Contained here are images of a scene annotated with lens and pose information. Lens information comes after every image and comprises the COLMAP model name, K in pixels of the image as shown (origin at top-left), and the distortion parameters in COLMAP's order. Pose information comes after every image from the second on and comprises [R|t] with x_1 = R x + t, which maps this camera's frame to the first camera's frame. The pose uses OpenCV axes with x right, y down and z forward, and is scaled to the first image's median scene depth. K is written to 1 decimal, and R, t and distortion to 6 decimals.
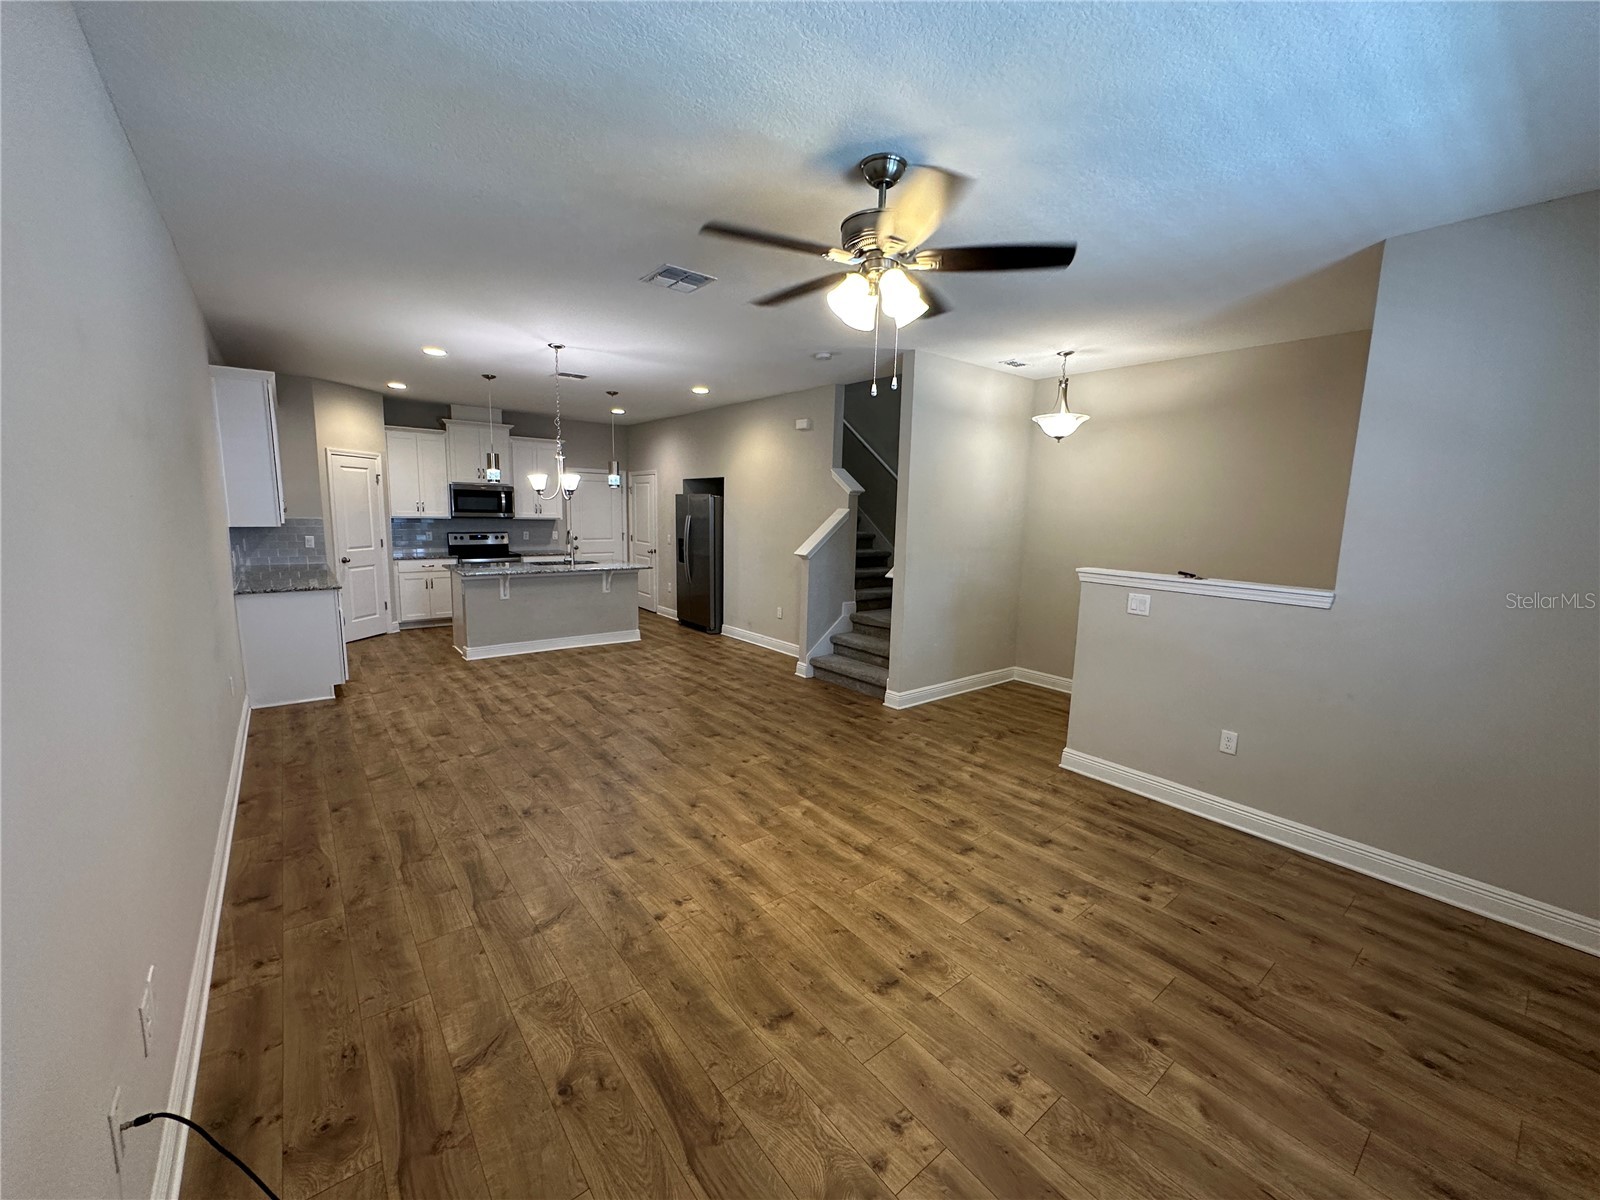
lens RADIAL K [[634.0, 0, 797.6], [0, 634.0, 601.6], [0, 0, 1]] dist [-0.001417, 0.000013]
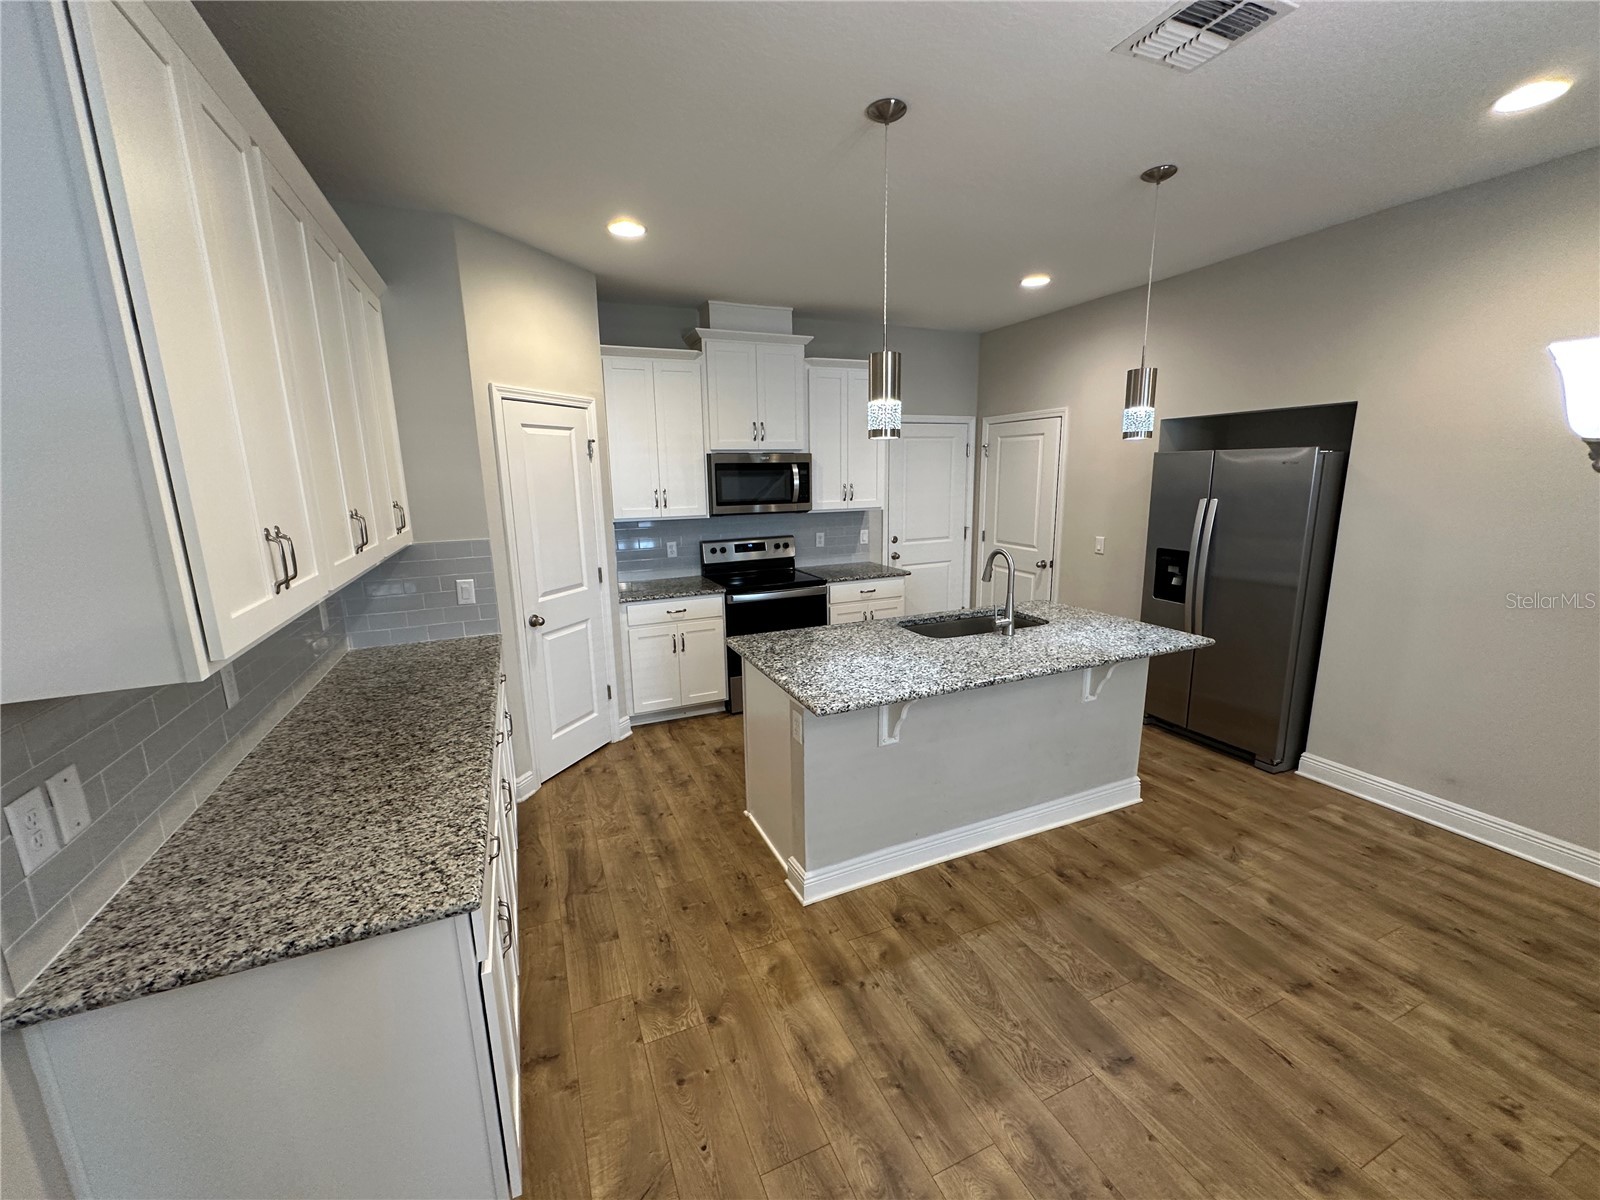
lens RADIAL K [[637.9, 0, 802.4], [0, 637.9, 601.3], [0, 0, 1]] dist [-0.001114, 0.000093]
pose [[0.966602, 0.010540, -0.256066, -0.591357], [0.003580, 0.998501, 0.054610, -0.159961], [0.256258, -0.053703, 0.965116, 0.878542]]
